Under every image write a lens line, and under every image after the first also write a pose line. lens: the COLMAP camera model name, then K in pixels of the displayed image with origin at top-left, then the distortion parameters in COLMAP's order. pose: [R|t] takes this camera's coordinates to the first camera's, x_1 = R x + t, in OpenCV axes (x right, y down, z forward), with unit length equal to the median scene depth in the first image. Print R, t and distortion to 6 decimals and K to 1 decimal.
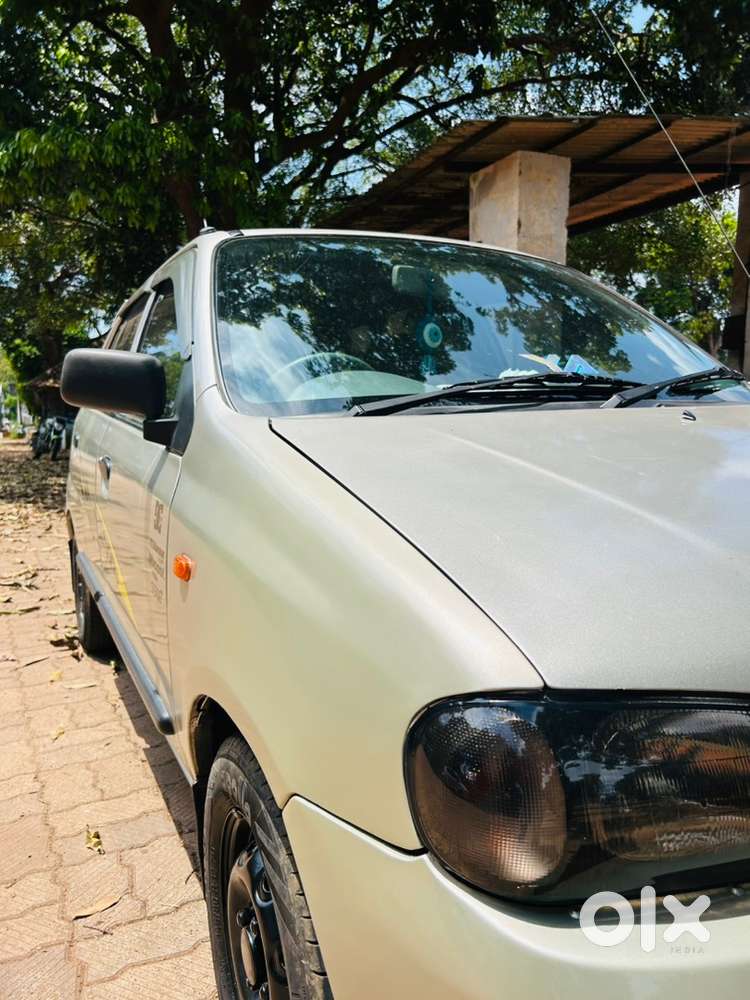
lens RADIAL K [[765.8, 0, 371.5], [0, 765.8, 503.9], [0, 0, 1]] dist [0.041601, -0.051005]
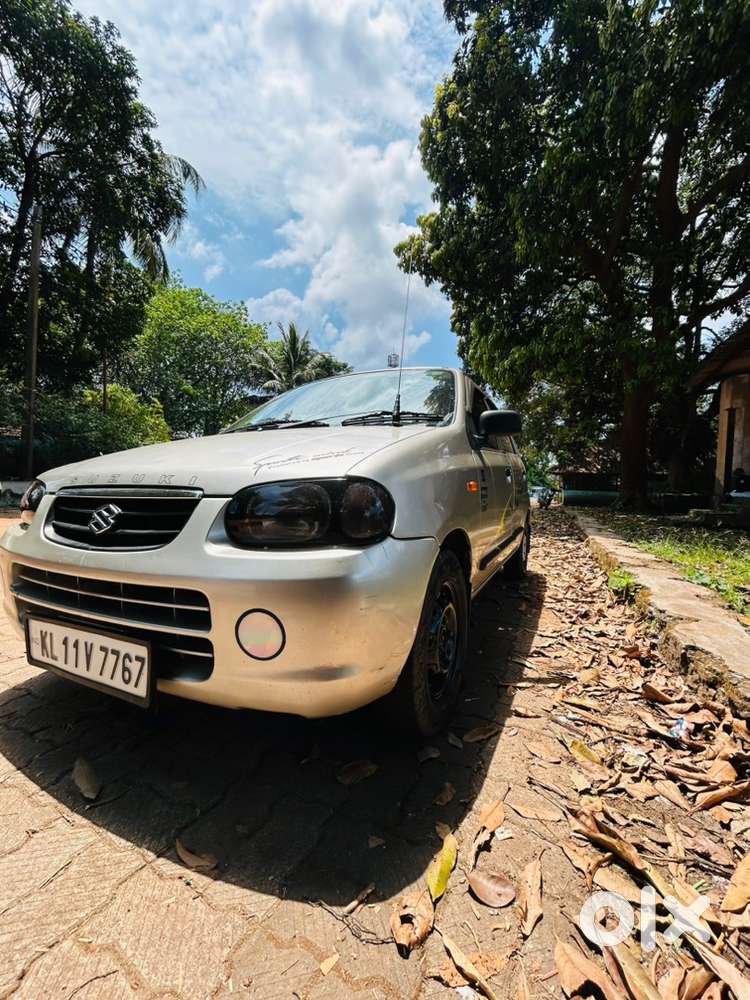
lens RADIAL K [[411.9, 0, 377.6], [0, 411.9, 502.3], [0, 0, 1]] dist [0.001343, 0.000256]
pose [[0.625466, 0.046457, -0.778867, 0.467629], [-0.116273, 0.992629, -0.034165, 0.031332], [0.771539, 0.111931, 0.626258, 0.139886]]
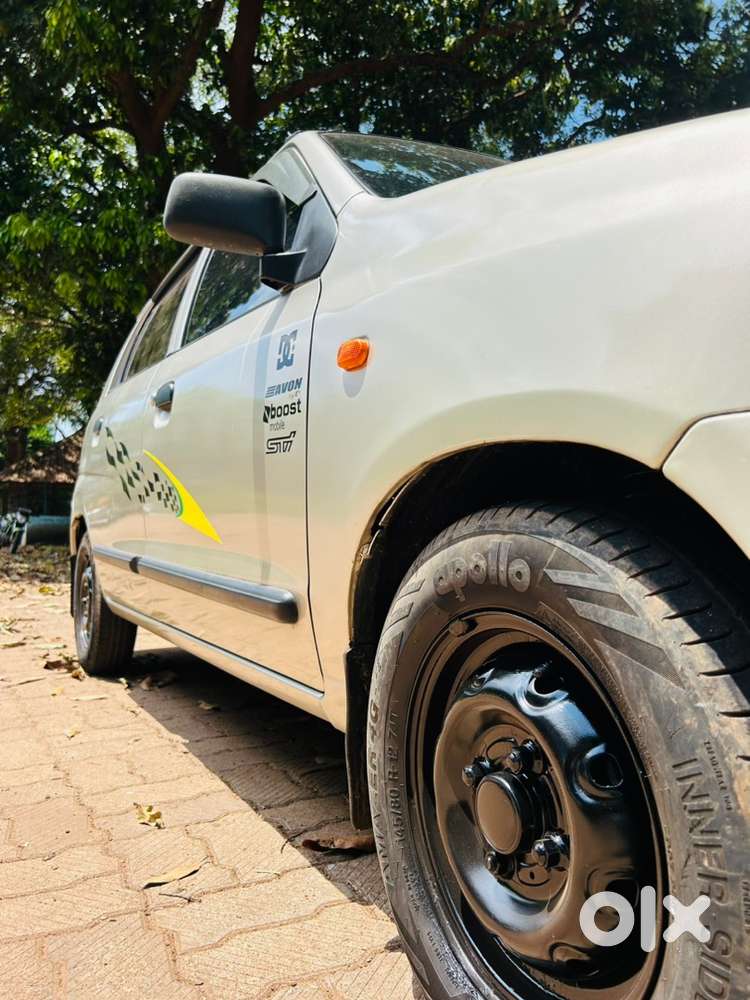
lens RADIAL K [[765.8, 0, 370.8], [0, 765.8, 505.9], [0, 0, 1]] dist [0.041601, -0.051005]
pose [[0.998542, 0.014809, 0.051911, -0.070673], [-0.006971, 0.988958, -0.148030, 0.094433], [-0.053530, 0.147453, 0.987619, 0.065316]]
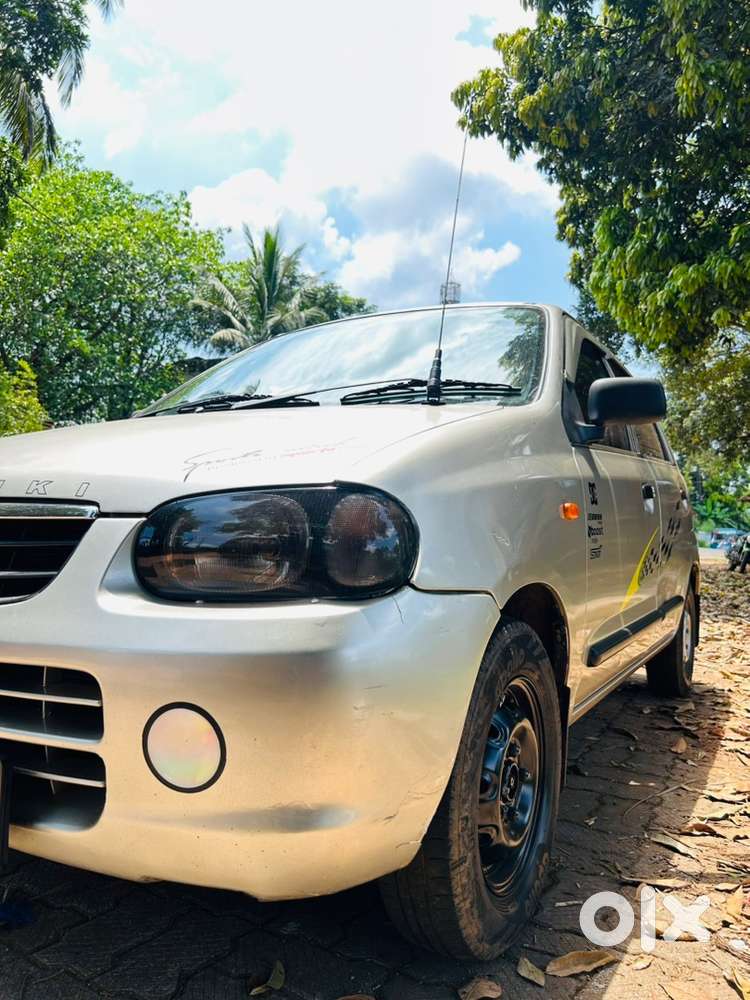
lens RADIAL K [[765.3, 0, 370.0], [0, 765.3, 509.2], [0, 0, 1]] dist [0.037975, -0.032808]
pose [[0.573627, 0.007536, -0.819082, 0.487958], [-0.132921, 0.987560, -0.084003, 0.038480], [0.808260, 0.157059, 0.567493, 0.136082]]
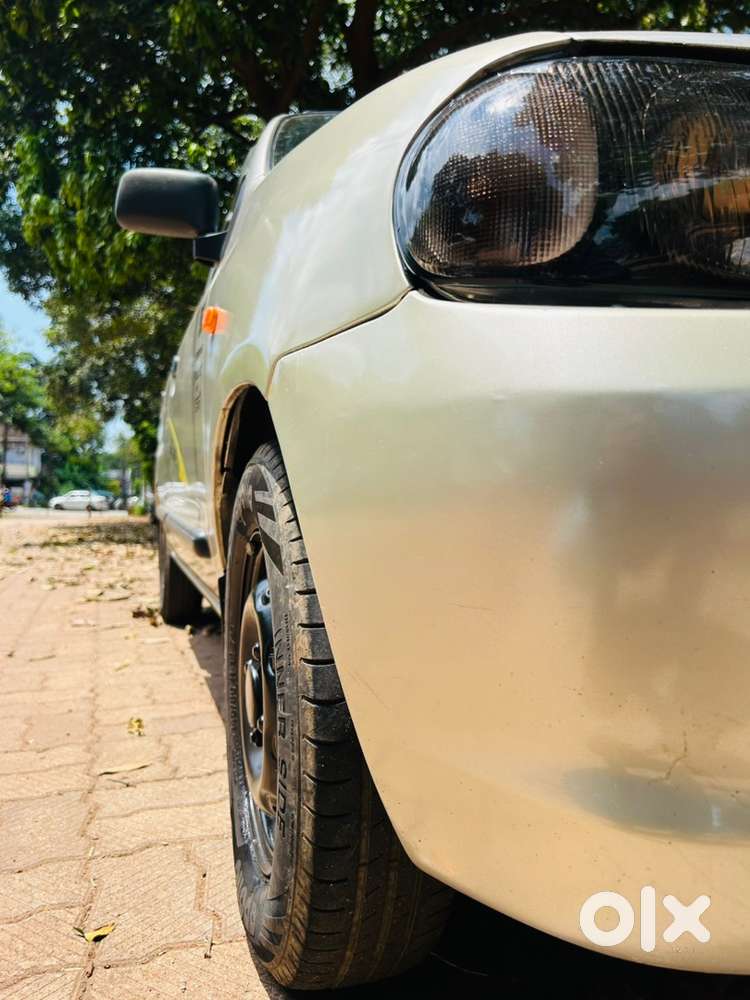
lens RADIAL K [[765.8, 0, 371.3], [0, 765.8, 509.3], [0, 0, 1]] dist [0.041601, -0.051005]
pose [[0.990164, 0.004548, -0.139840, 0.019302], [-0.019544, 0.994169, -0.106049, 0.106721], [0.138542, 0.107739, 0.984479, 0.039820]]
